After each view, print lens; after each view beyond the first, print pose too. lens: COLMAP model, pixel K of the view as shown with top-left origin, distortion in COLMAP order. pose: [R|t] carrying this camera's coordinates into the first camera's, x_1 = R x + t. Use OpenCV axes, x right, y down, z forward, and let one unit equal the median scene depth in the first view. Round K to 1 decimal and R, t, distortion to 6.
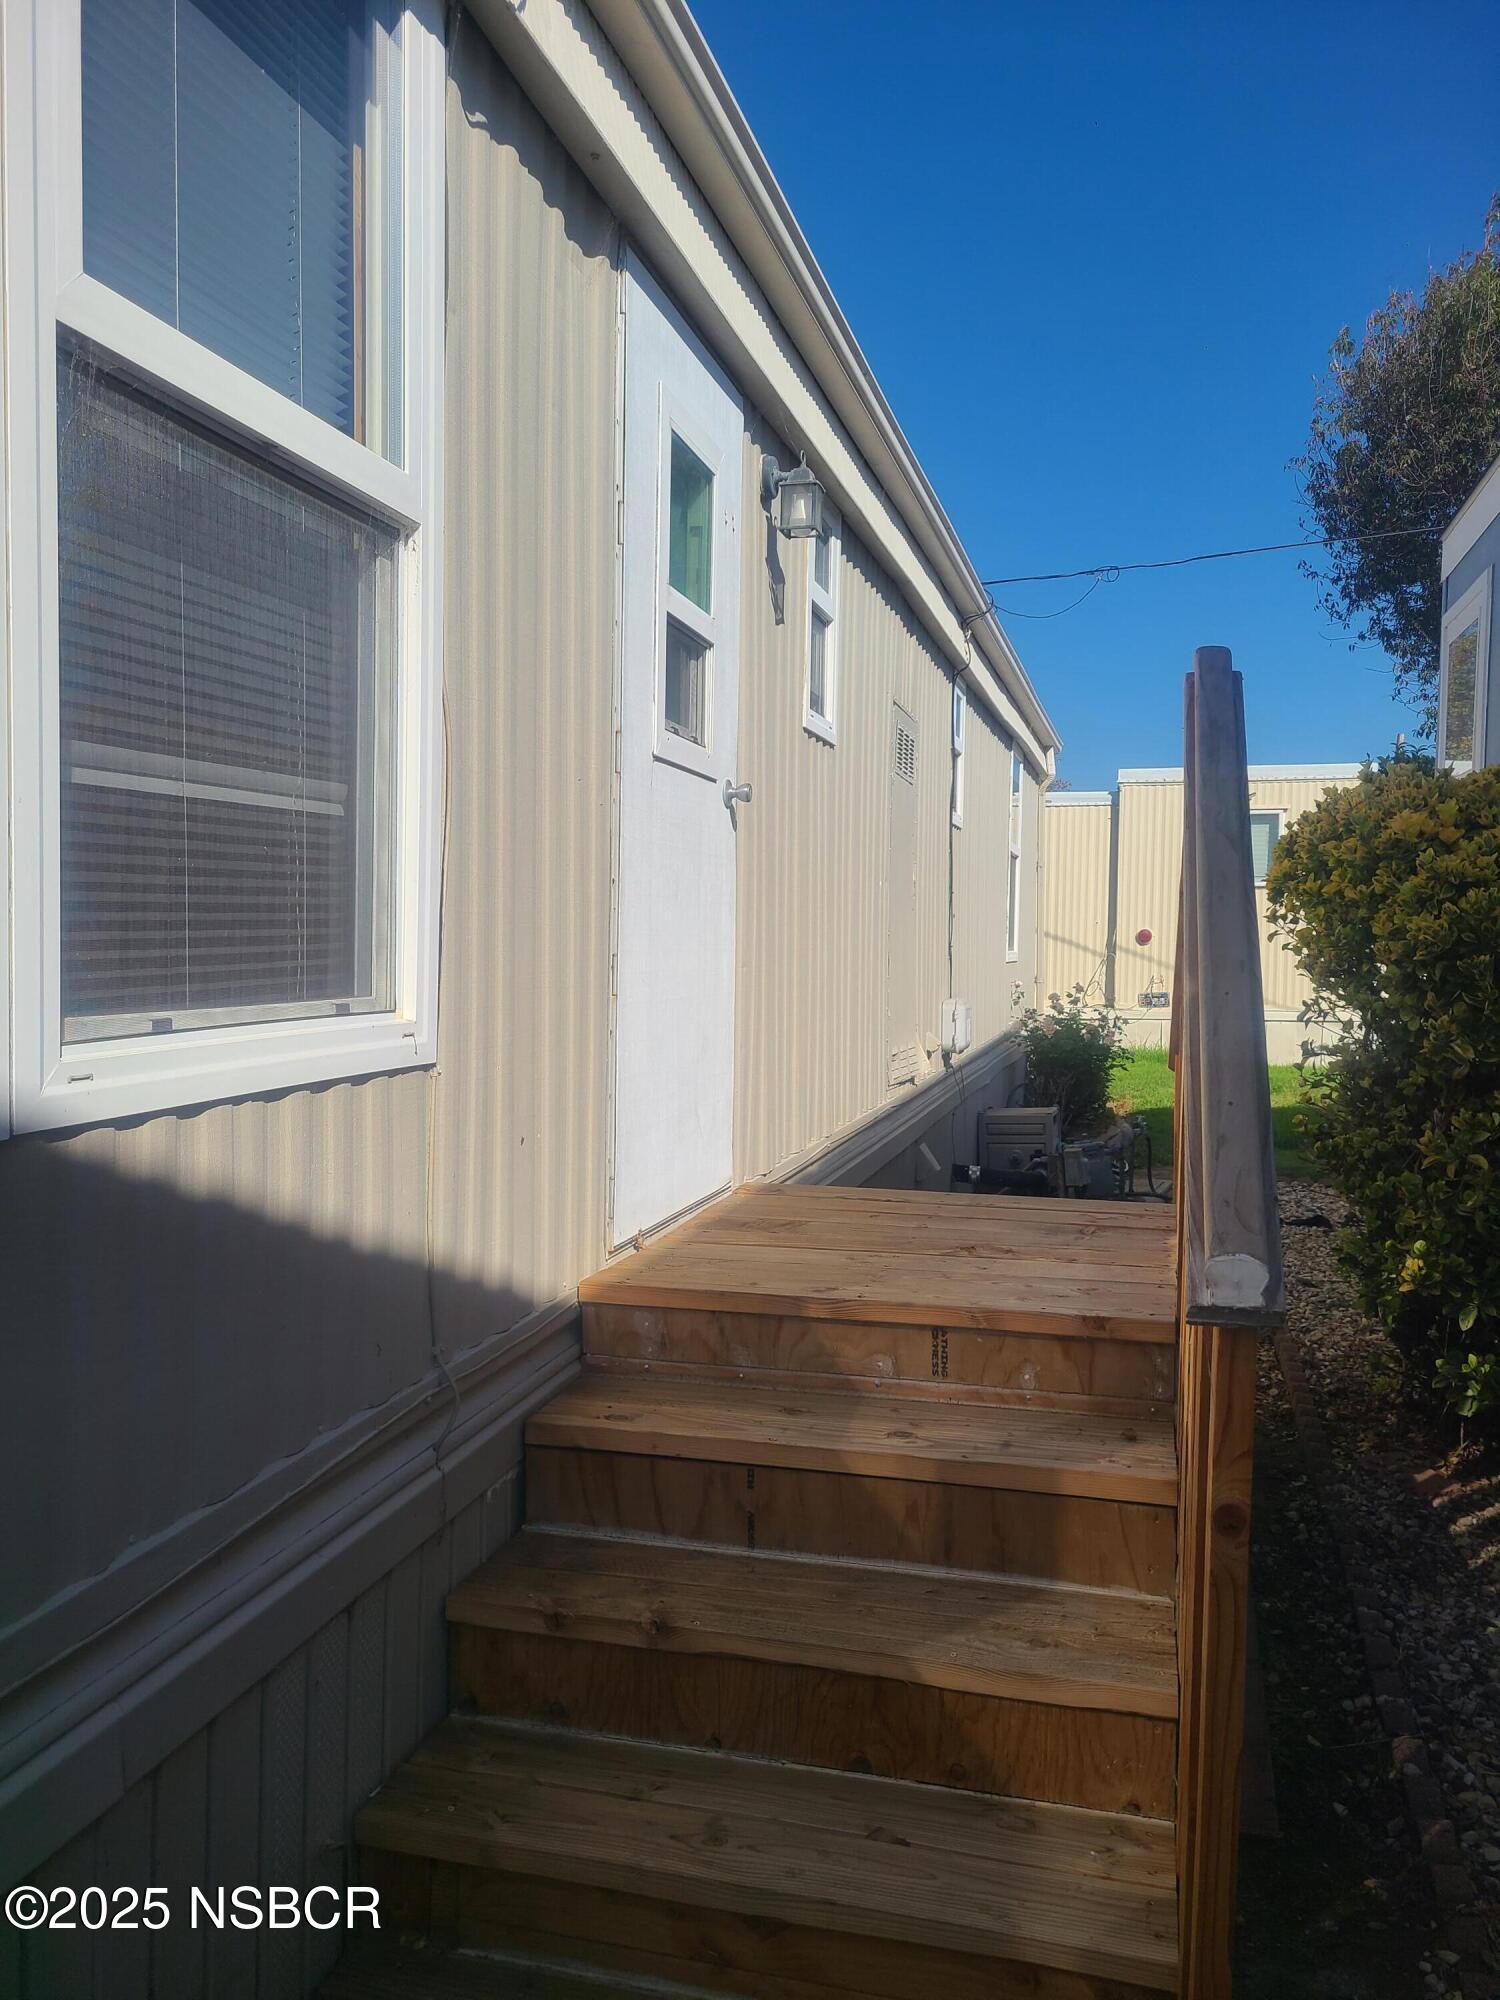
lens RADIAL K [[1487.5, 0, 750.0], [0, 1487.5, 1000.0], [0, 0, 1]] dist [0.055374, -0.049490]
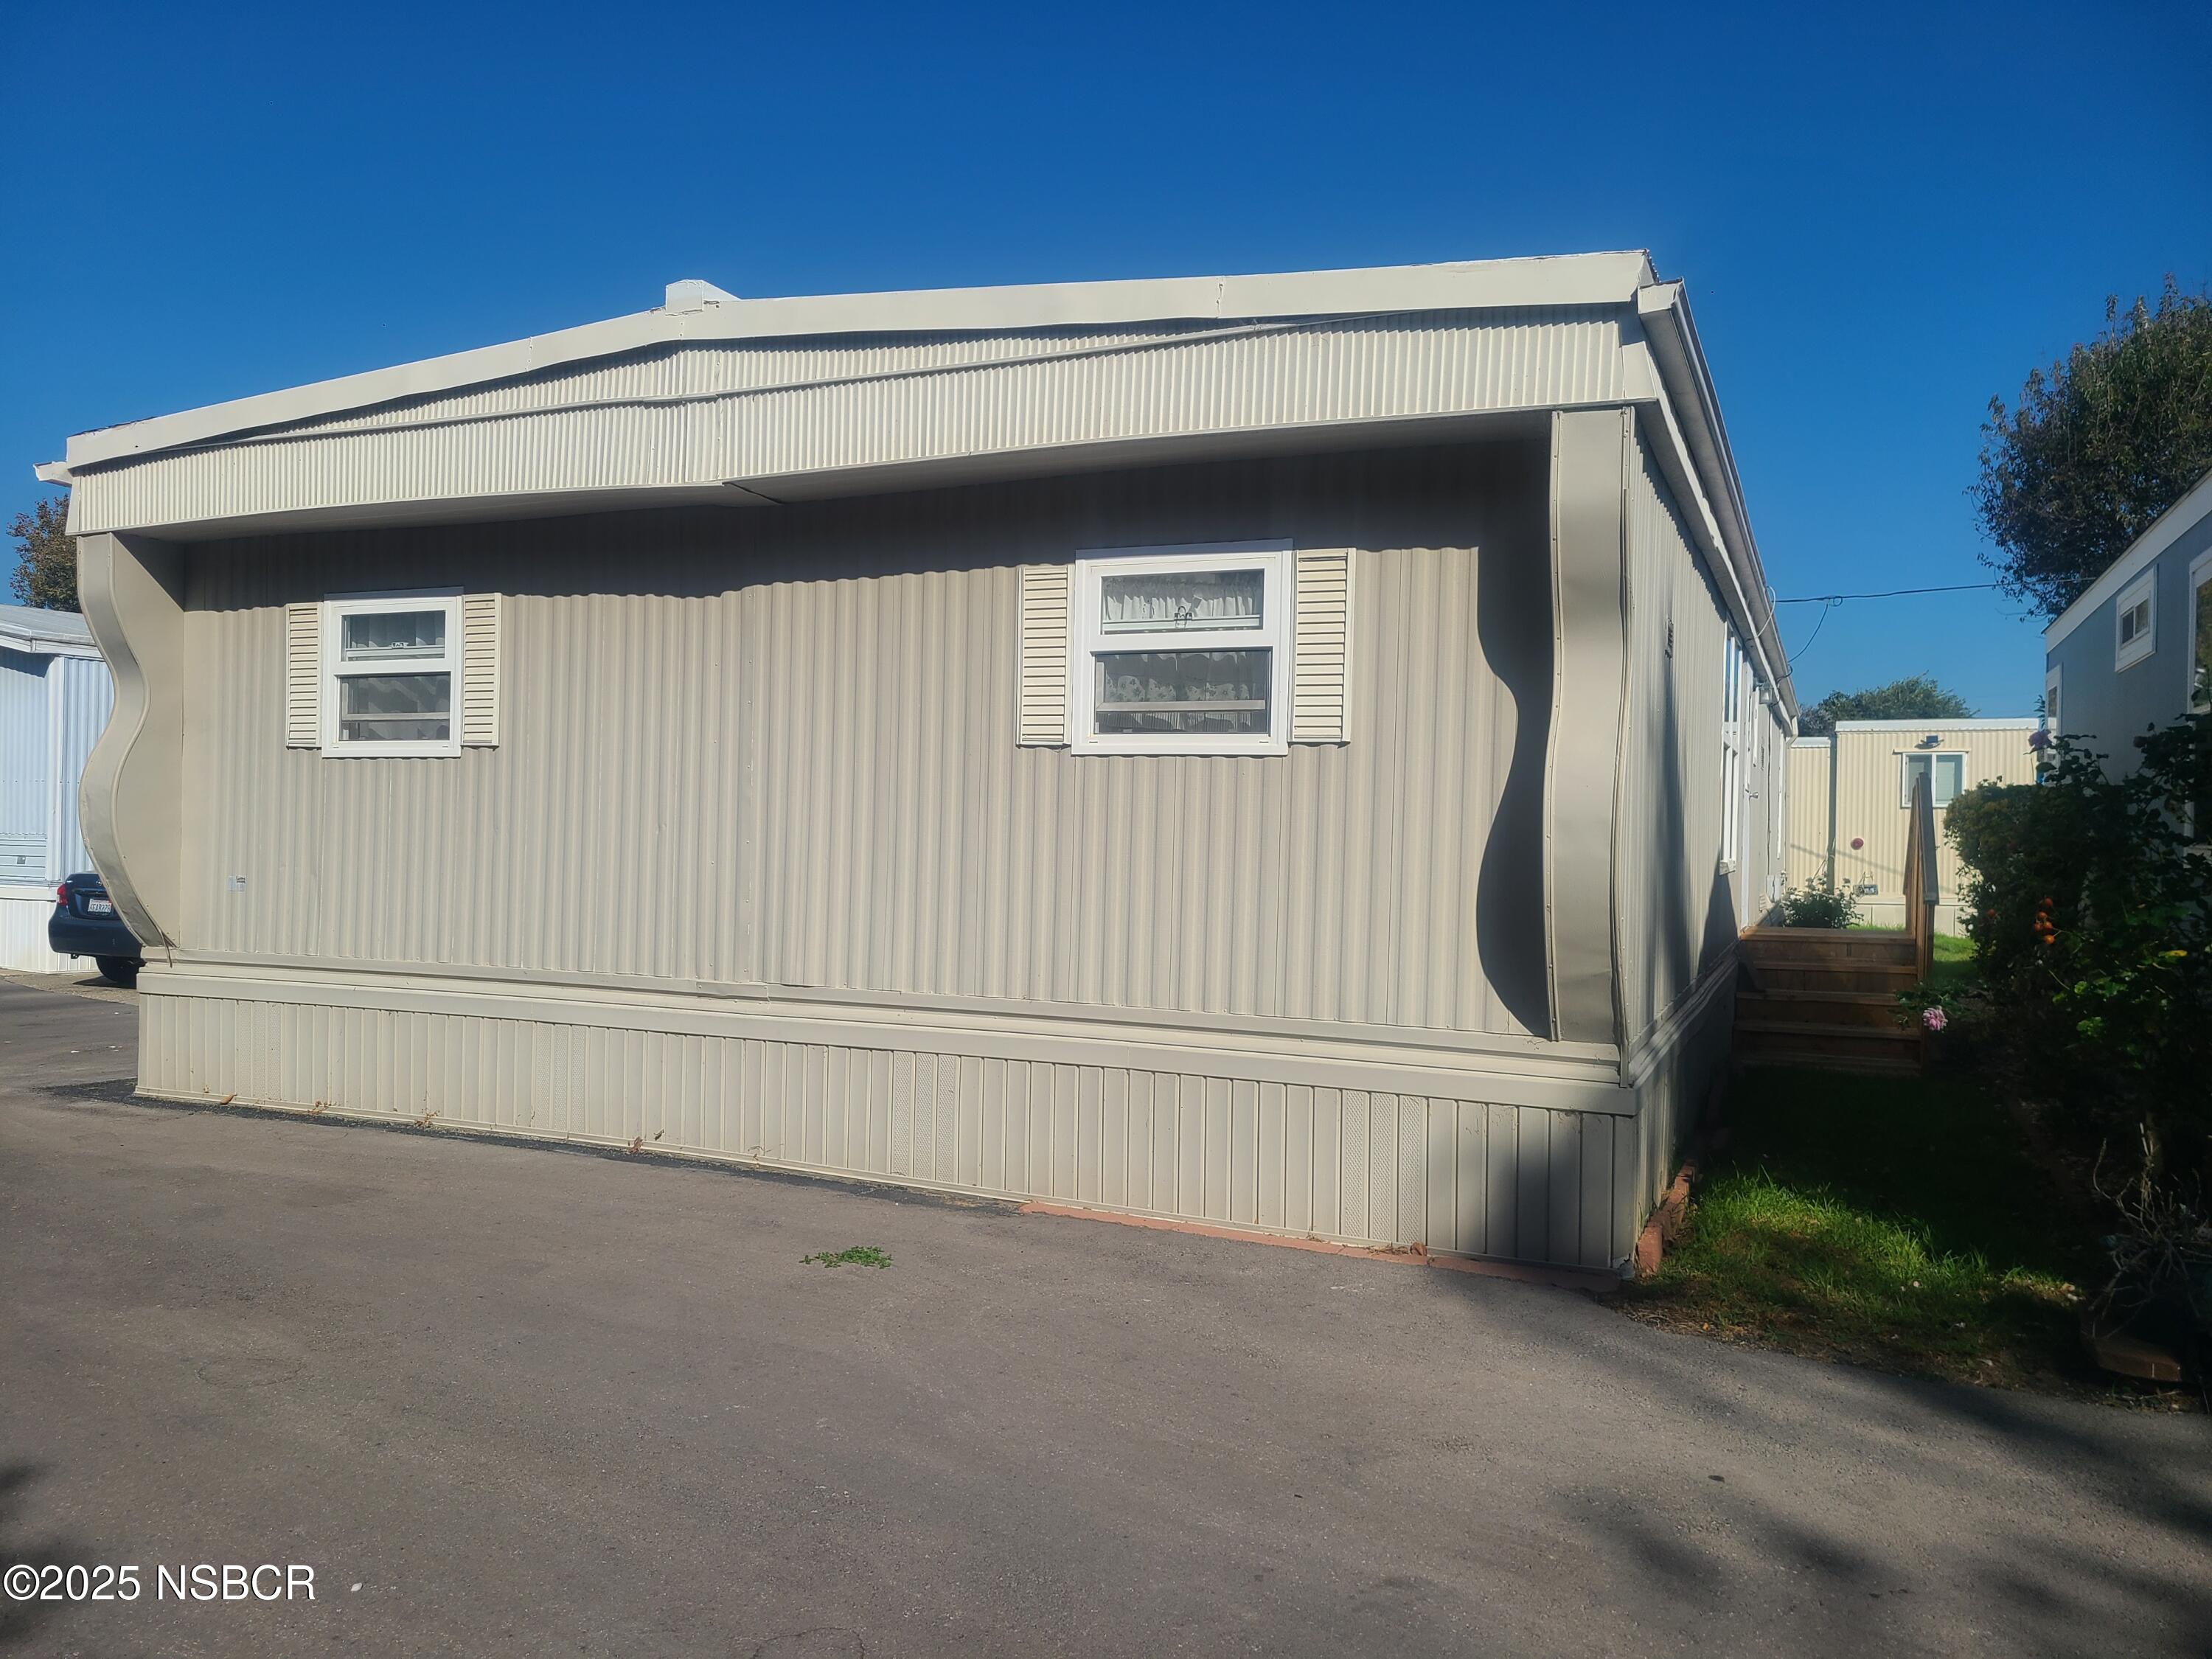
lens RADIAL K [[1645.2, 0, 1071.8], [0, 1645.2, 820.7], [0, 0, 1]] dist [0.055374, -0.049490]
pose [[0.986987, 0.006534, -0.160669, -0.415772], [-0.015162, 0.998504, -0.052532, 0.056727], [0.160086, 0.054285, 0.985609, -1.271712]]
